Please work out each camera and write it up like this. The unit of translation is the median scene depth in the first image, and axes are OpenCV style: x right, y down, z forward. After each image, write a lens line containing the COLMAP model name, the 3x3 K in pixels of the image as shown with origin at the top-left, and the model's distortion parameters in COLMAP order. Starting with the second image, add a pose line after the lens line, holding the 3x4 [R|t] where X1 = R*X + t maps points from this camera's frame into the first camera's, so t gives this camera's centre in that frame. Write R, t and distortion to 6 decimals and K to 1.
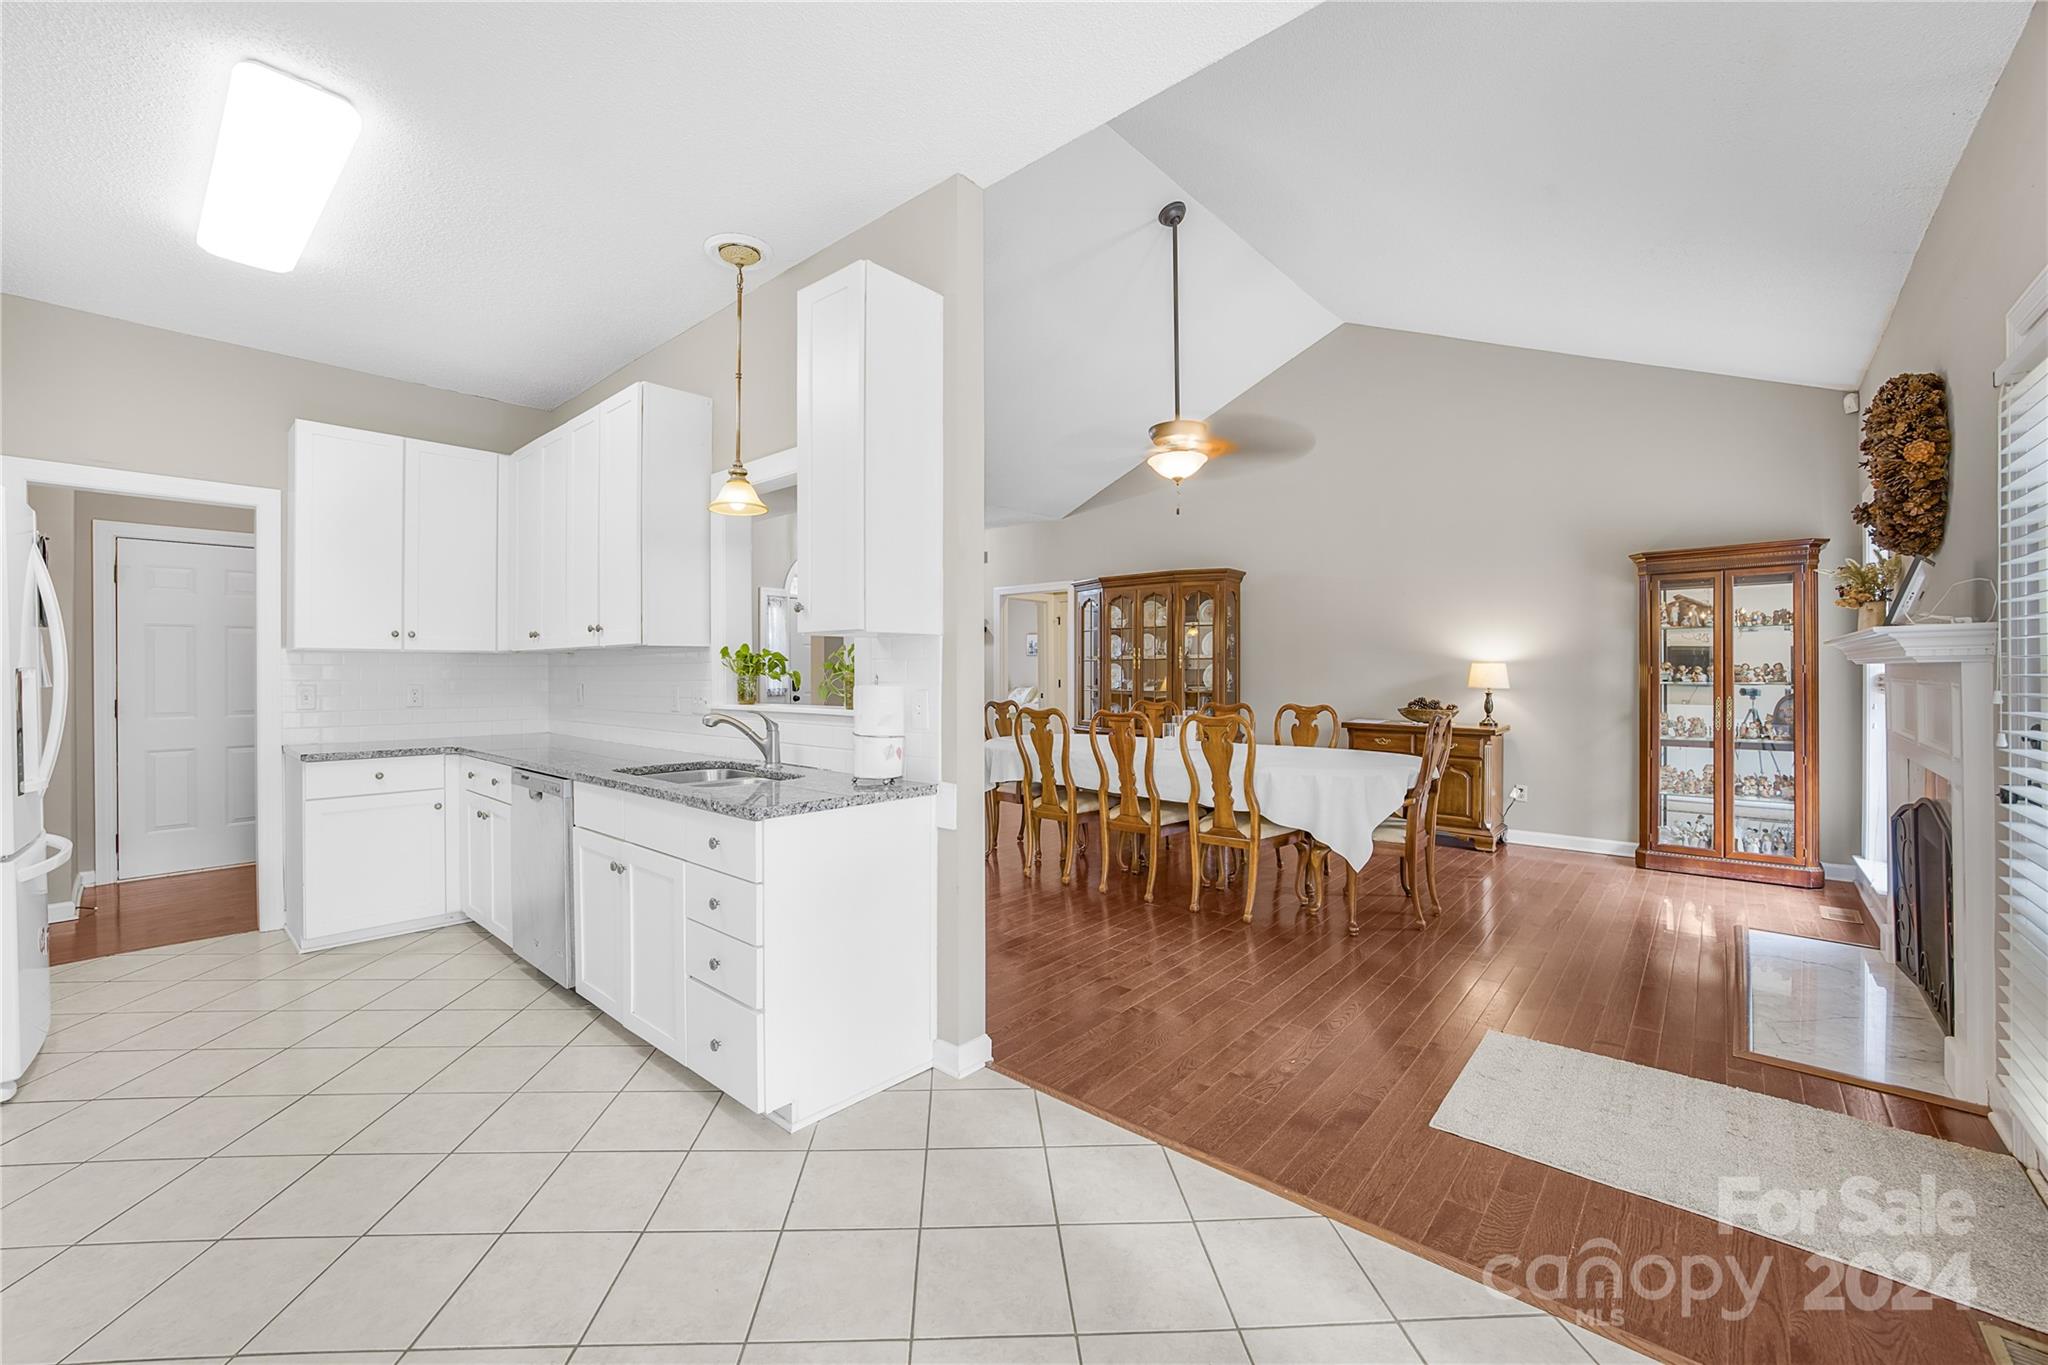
lens RADIAL K [[890.2, 0, 1018.5], [0, 890.2, 677.0], [0, 0, 1]] dist [-0.053594, 0.019587]
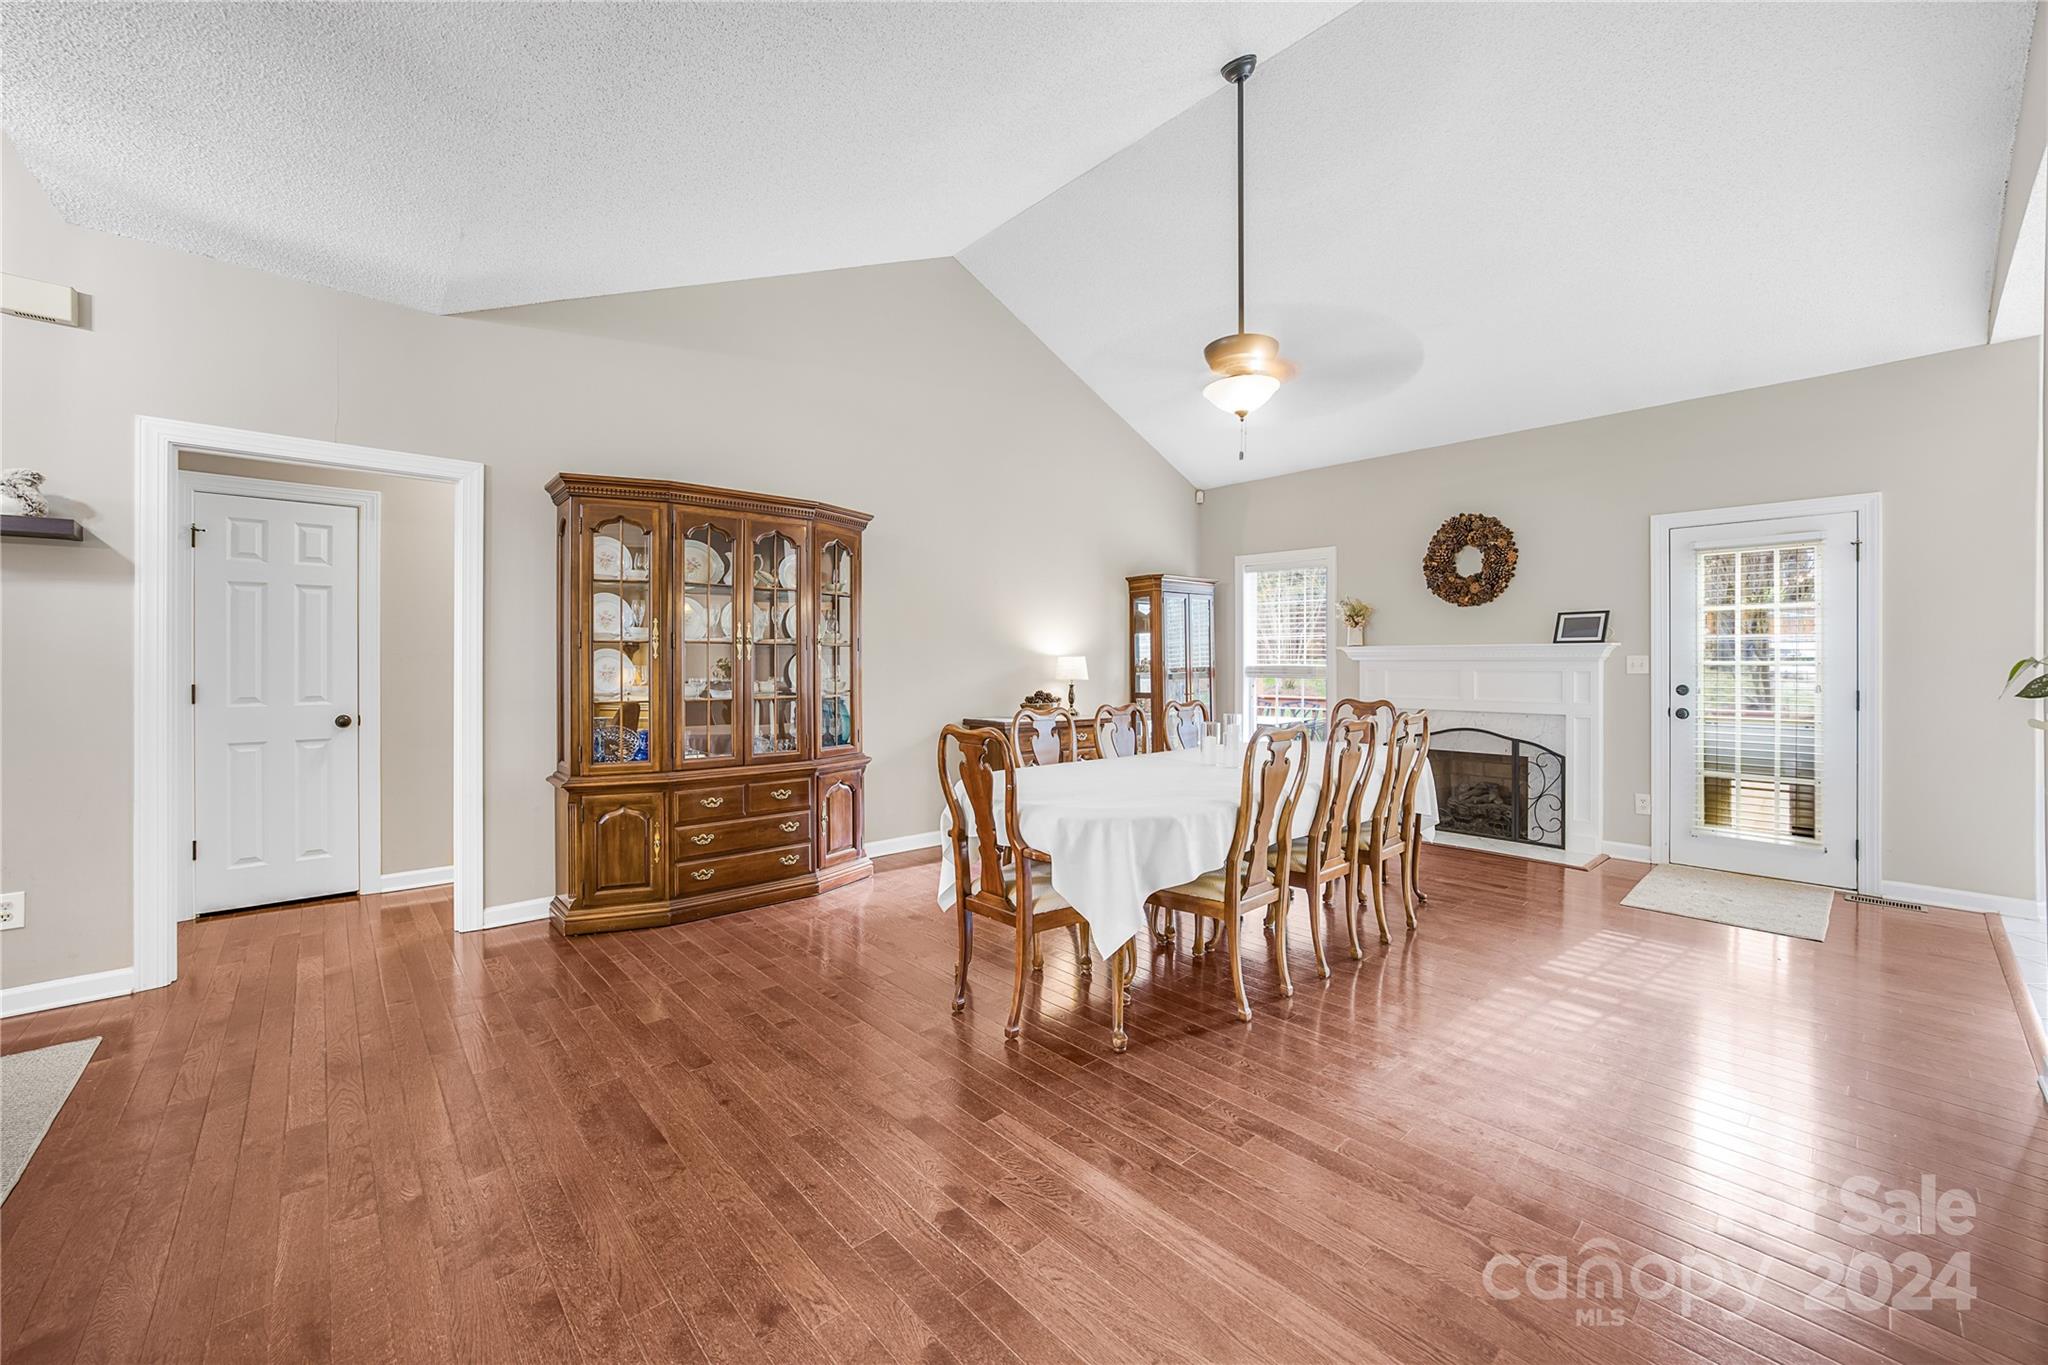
lens RADIAL K [[816.1, 0, 1040.7], [0, 816.1, 666.6], [0, 0, 1]] dist [-0.042493, 0.012738]
pose [[0.038729, -0.001339, 0.999249, -0.616520], [0.005765, 0.999983, 0.001117, -0.006670], [-0.999233, 0.005717, 0.038736, 1.323192]]
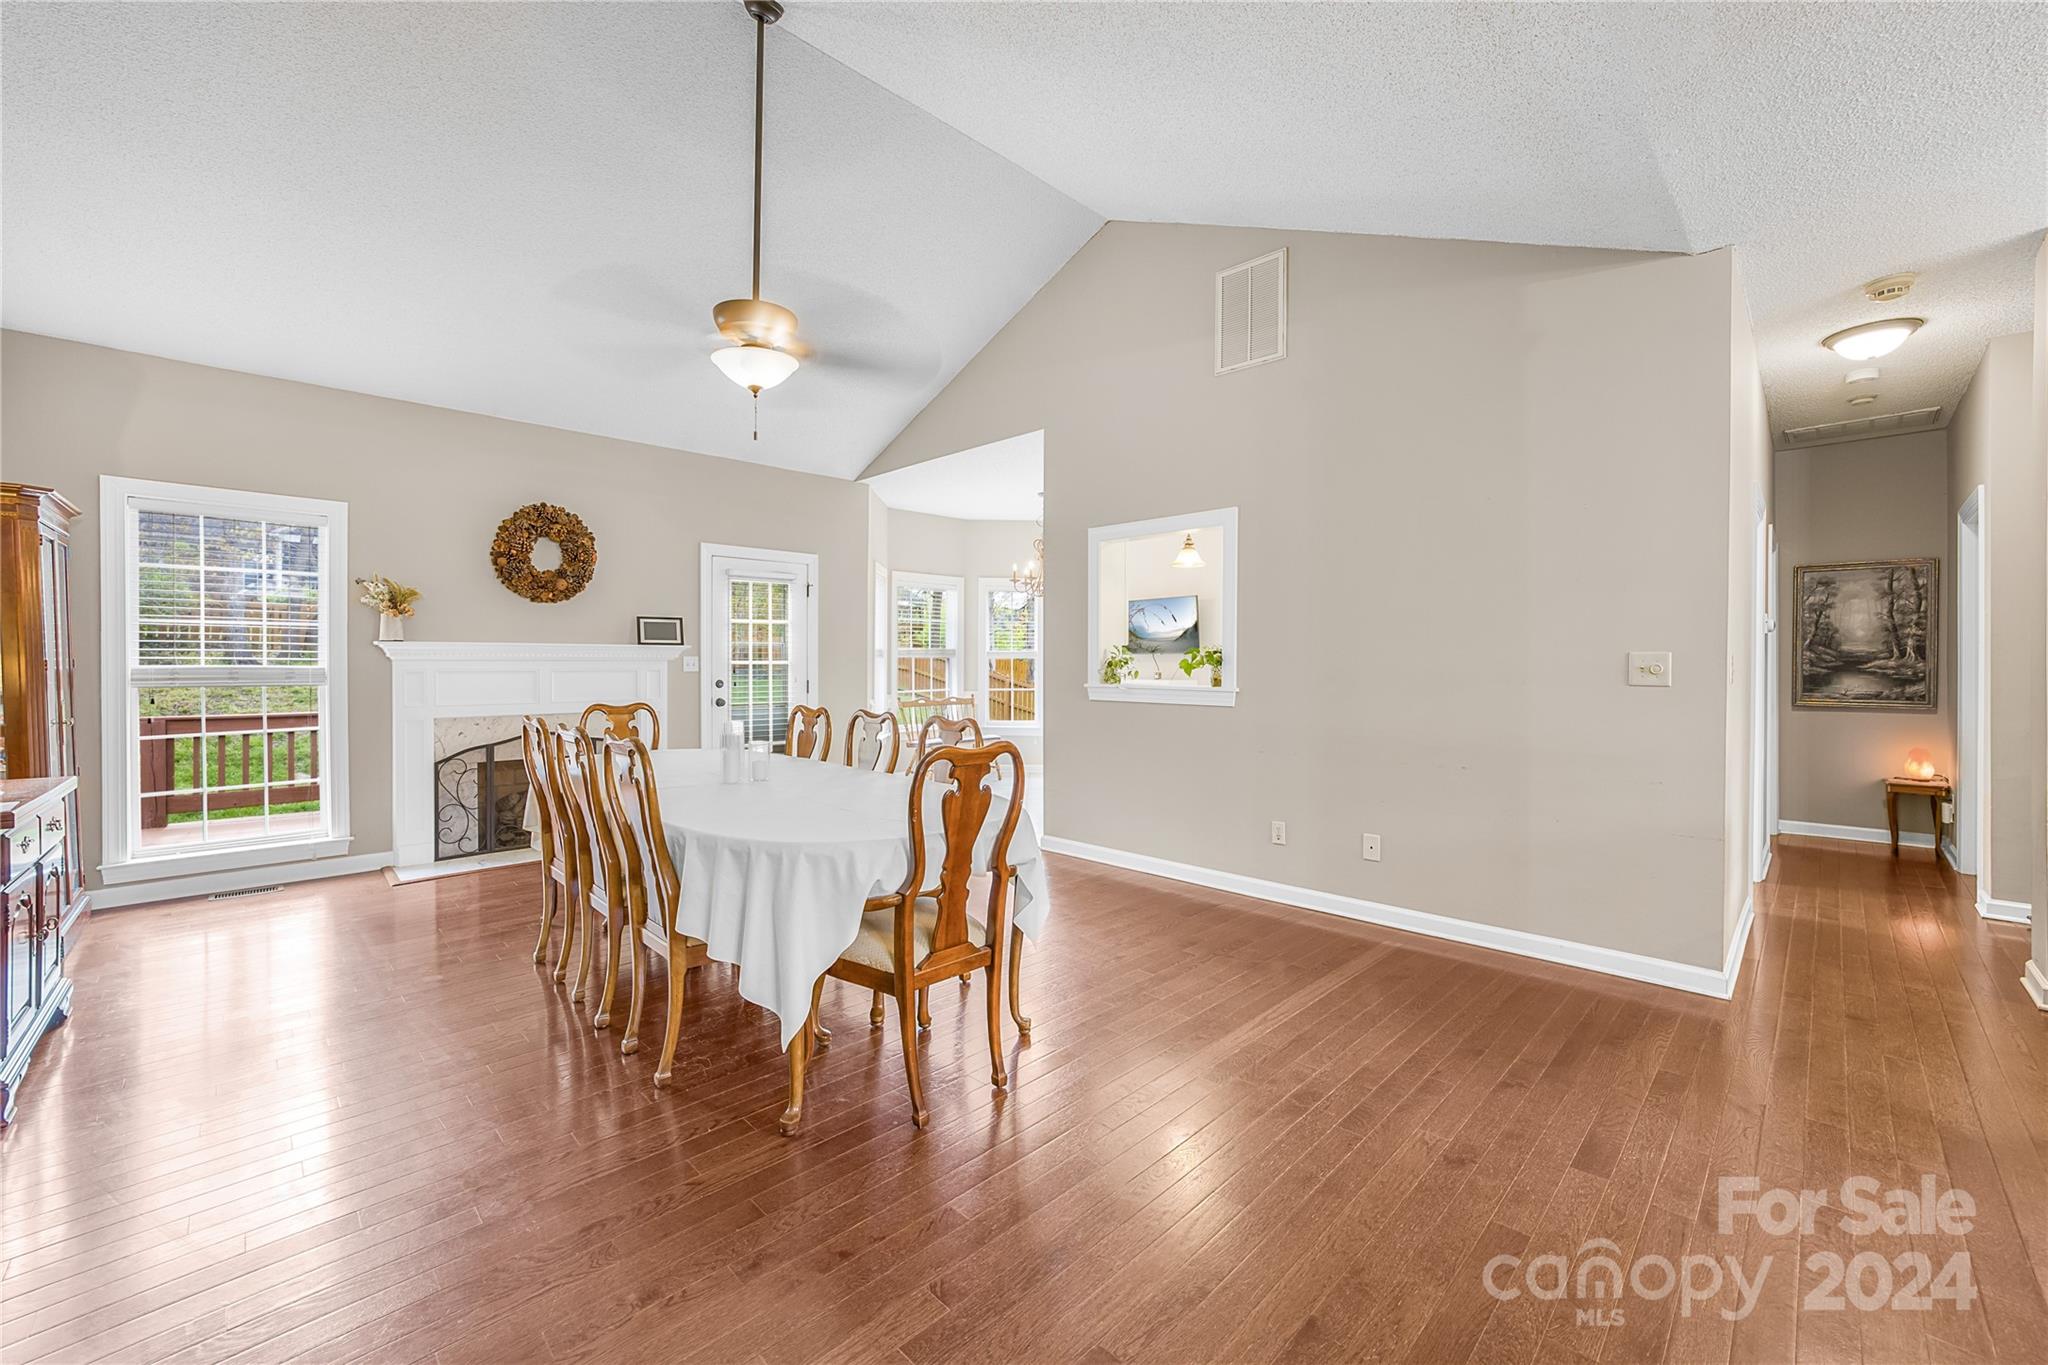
lens RADIAL K [[825.8, 0, 1022.9], [0, 825.8, 665.6], [0, 0, 1]] dist [-0.012938, 0.000099]
pose [[-0.999990, 0.002873, 0.003569, -0.018664], [0.002918, 0.999916, 0.012626, -0.016389], [-0.003533, 0.012637, -0.999914, 1.929360]]
